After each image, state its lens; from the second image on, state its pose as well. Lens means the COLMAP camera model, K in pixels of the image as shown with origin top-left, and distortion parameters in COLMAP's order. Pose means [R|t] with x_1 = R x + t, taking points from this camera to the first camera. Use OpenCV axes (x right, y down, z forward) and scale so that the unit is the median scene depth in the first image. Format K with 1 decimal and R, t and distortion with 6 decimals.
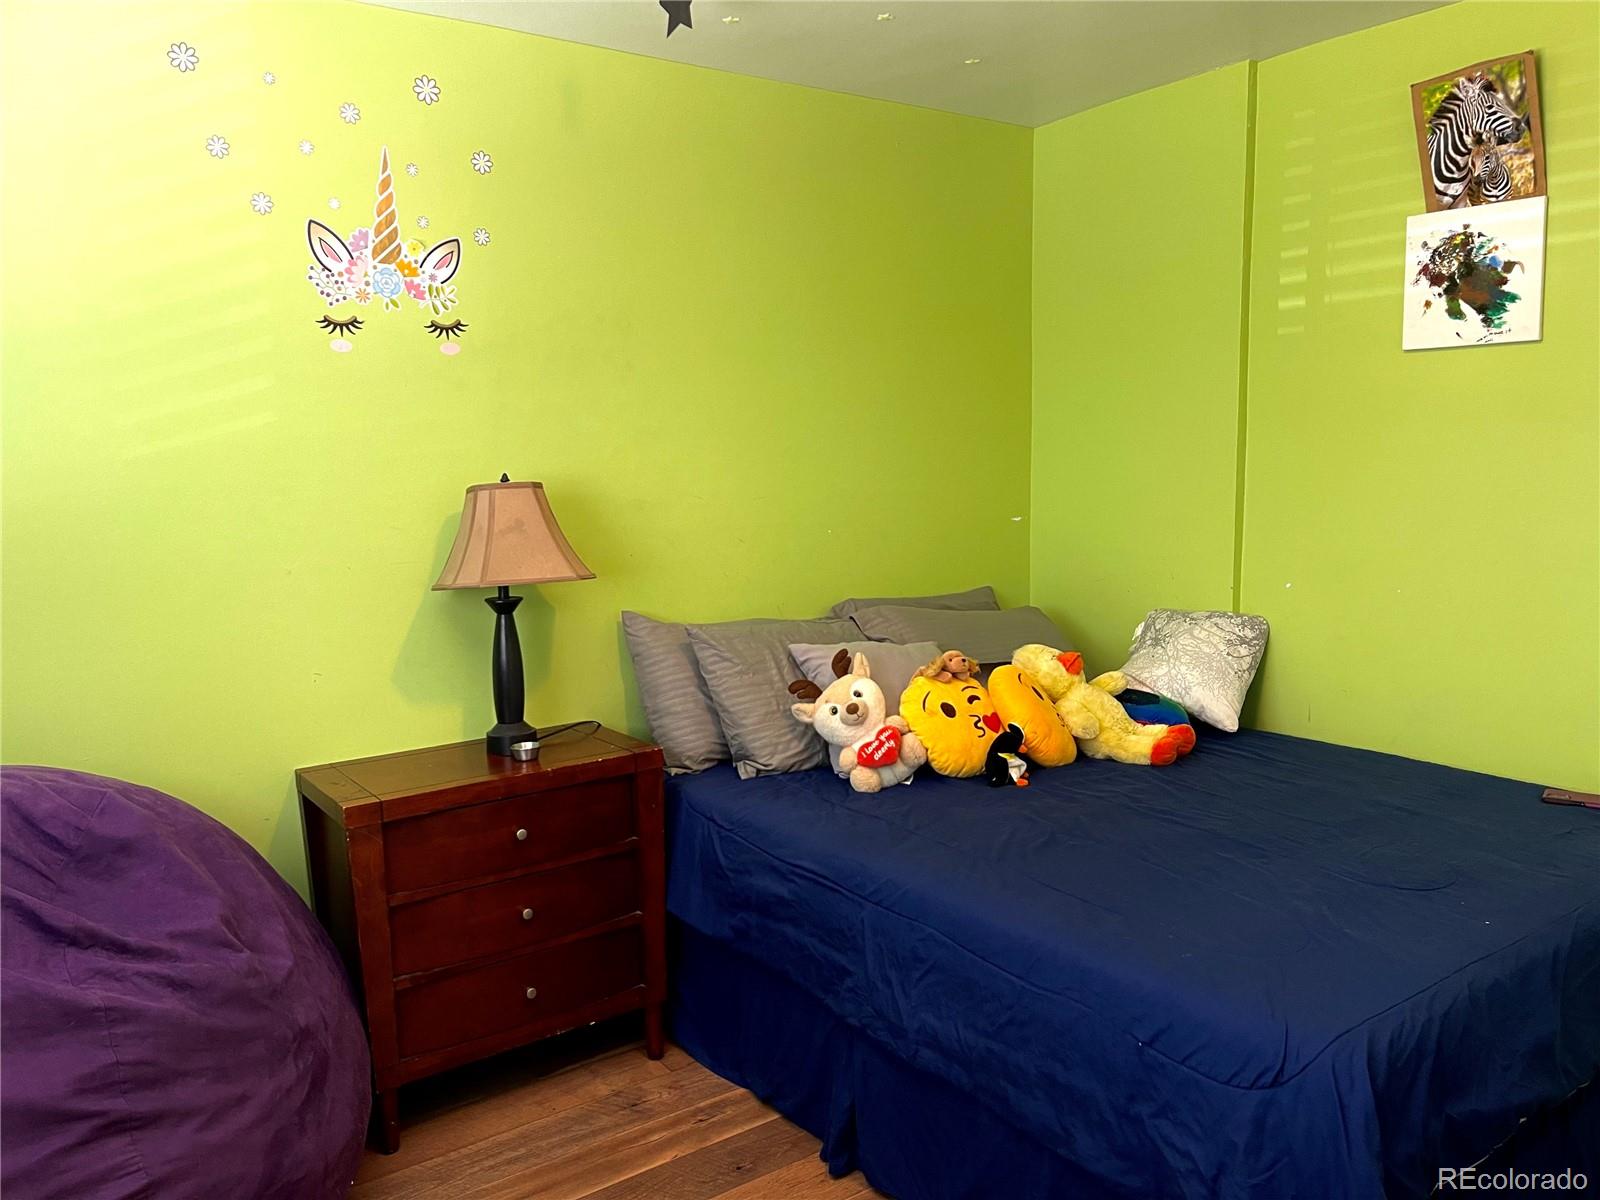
lens RADIAL K [[1222.4, 0, 801.4], [0, 1222.4, 594.9], [0, 0, 1]] dist [0.033940, -0.035109]
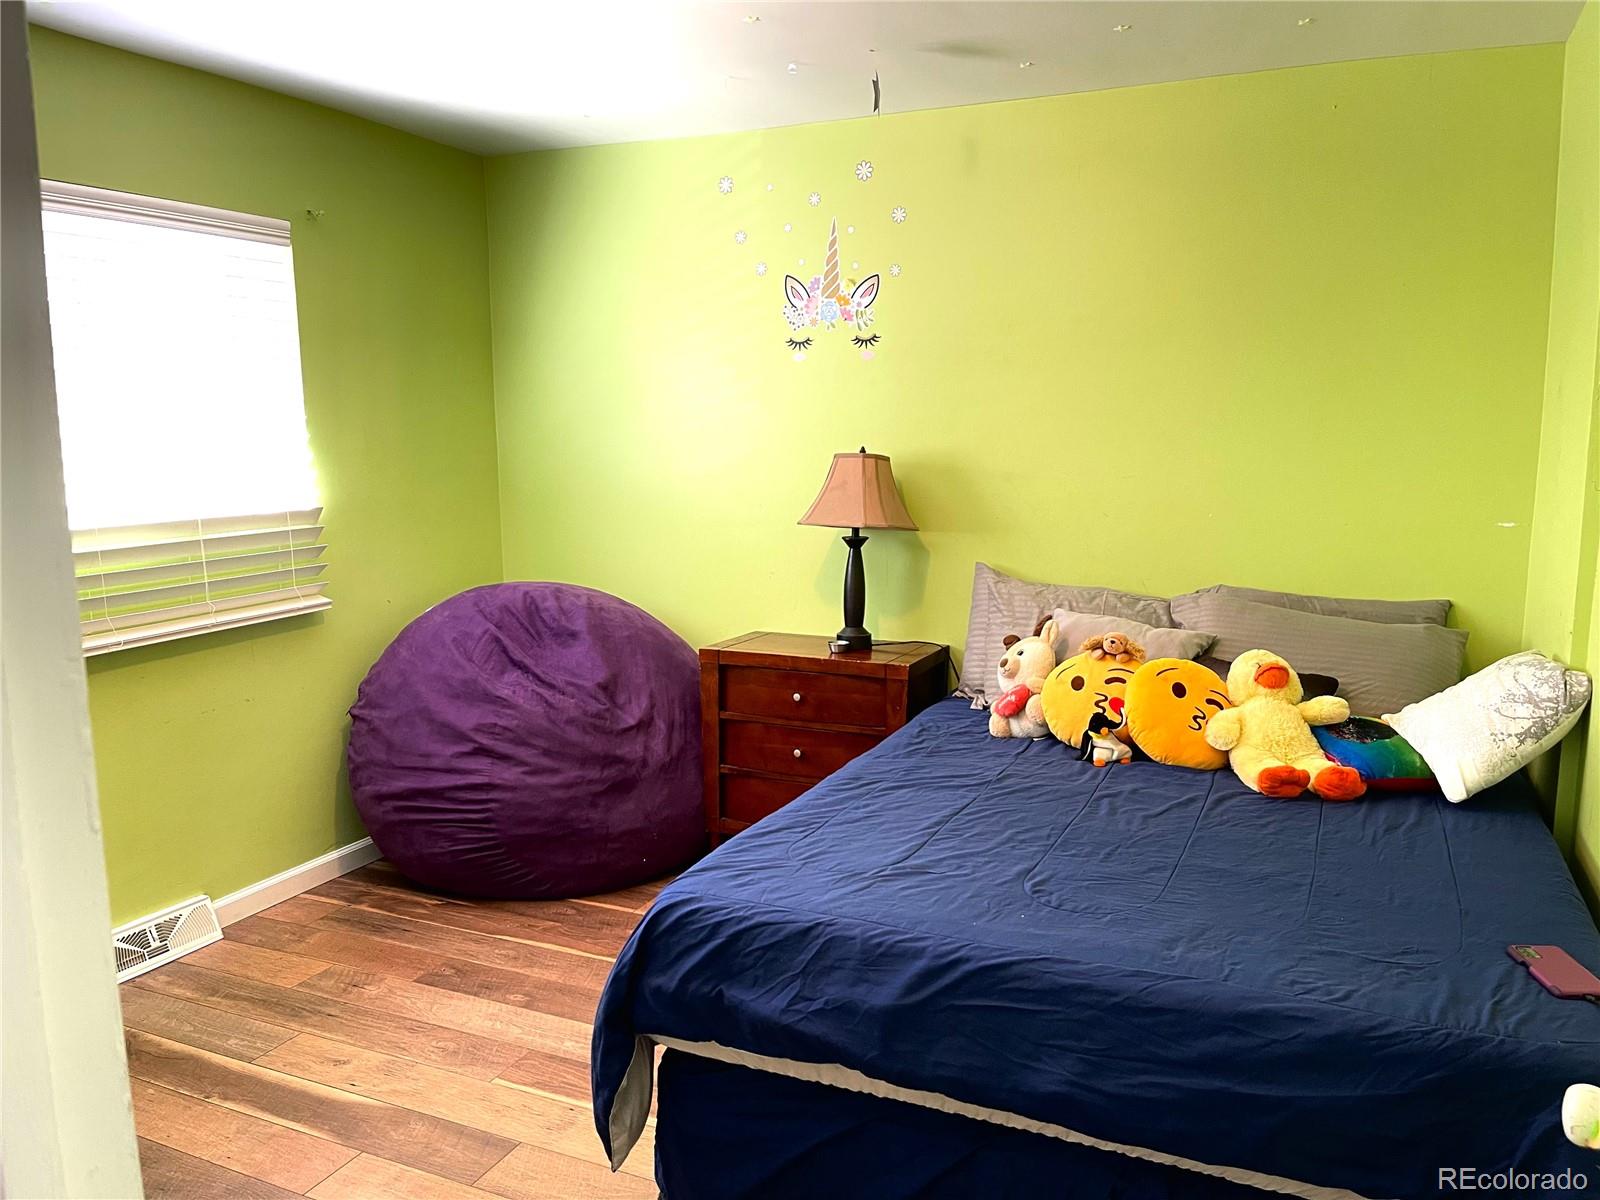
lens RADIAL K [[1222.4, 0, 803.0], [0, 1222.4, 603.3], [0, 0, 1]] dist [0.033940, -0.035109]
pose [[0.494190, 0.143722, -0.857392, 0.937059], [-0.115480, 0.988353, 0.099113, -0.053952], [0.861650, 0.050031, 0.505031, 0.262164]]
